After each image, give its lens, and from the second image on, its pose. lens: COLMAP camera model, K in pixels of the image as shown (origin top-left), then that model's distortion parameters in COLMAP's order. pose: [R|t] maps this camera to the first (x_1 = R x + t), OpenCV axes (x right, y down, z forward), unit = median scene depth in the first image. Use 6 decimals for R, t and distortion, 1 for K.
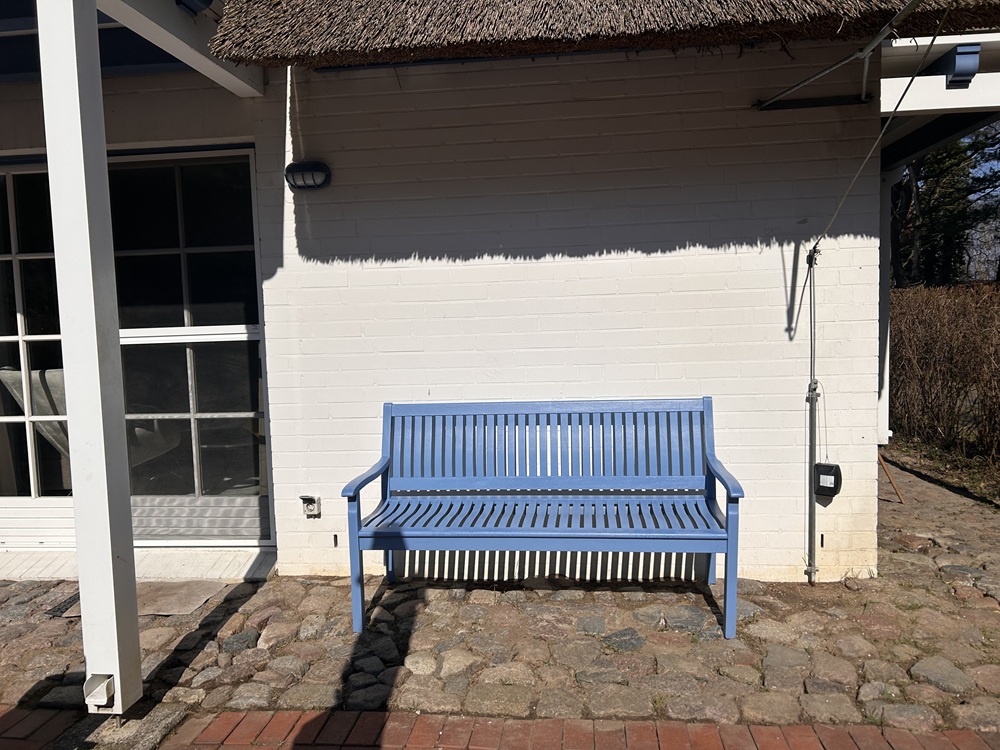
lens RADIAL K [[737.7, 0, 501.1], [0, 737.7, 381.7], [0, 0, 1]] dist [0.064565, -0.000409]
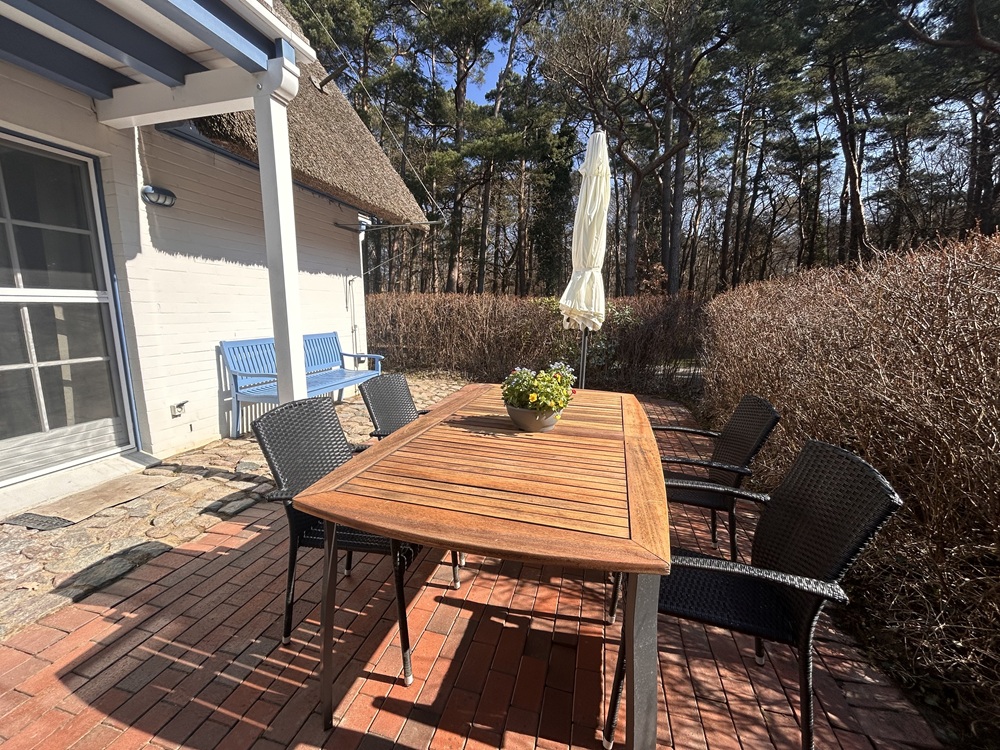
lens RADIAL K [[407.6, 0, 501.9], [0, 407.6, 374.9], [0, 0, 1]] dist [-0.001945, 0.000207]
pose [[0.130253, -0.131429, 0.982731, -1.026869], [0.057360, 0.990514, 0.124867, 0.025152], [-0.989820, 0.040105, 0.136556, 0.191826]]
